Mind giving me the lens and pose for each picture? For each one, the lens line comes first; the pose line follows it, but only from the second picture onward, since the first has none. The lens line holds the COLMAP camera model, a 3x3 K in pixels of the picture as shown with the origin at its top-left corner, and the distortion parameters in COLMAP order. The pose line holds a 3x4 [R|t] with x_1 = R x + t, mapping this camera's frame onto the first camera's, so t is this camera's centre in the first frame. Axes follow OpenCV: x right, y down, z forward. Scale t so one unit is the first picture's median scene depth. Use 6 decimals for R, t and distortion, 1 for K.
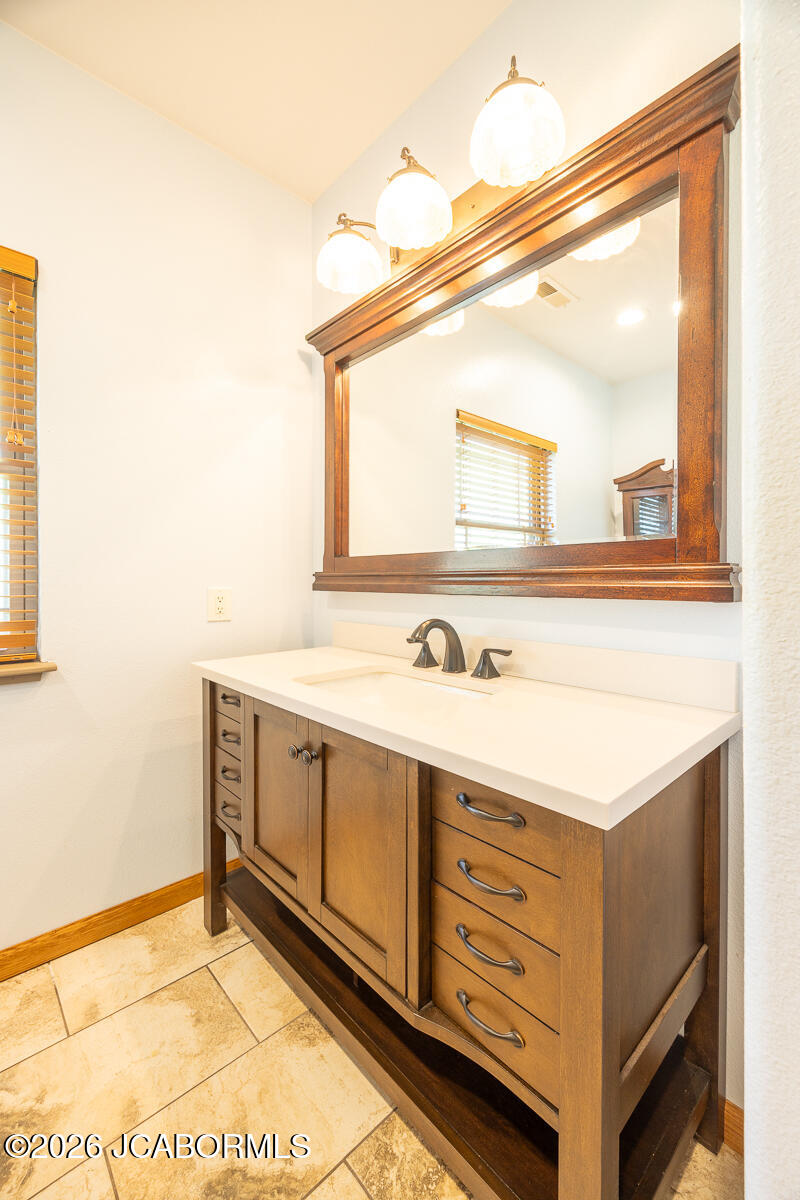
lens RADIAL K [[493.7, 0, 397.8], [0, 493.7, 589.4], [0, 0, 1]] dist [-0.000384, 0.000358]
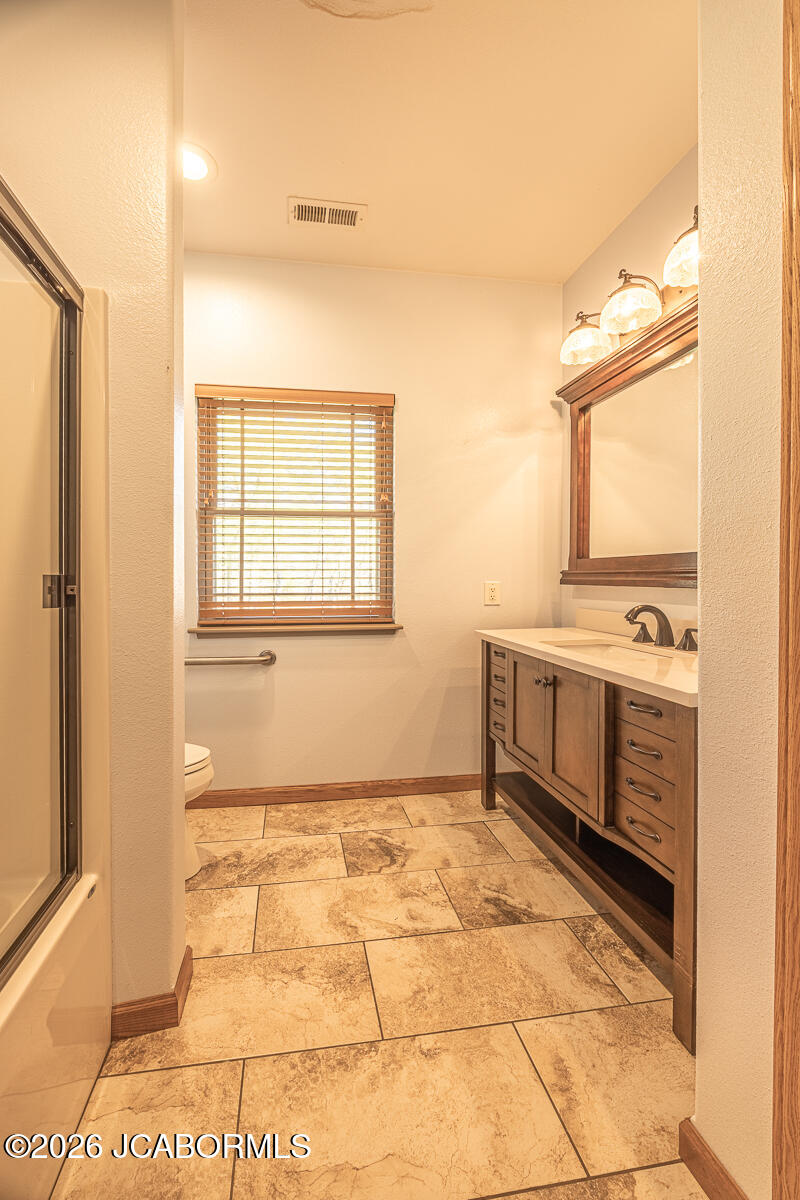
lens RADIAL K [[493.7, 0, 397.8], [0, 493.7, 589.4], [0, 0, 1]] dist [-0.000384, 0.000358]
pose [[0.863129, 0.009173, -0.504900, 0.168812], [-0.005843, 0.999949, 0.008179, 0.010381], [0.504949, -0.004109, 0.863139, -0.504453]]
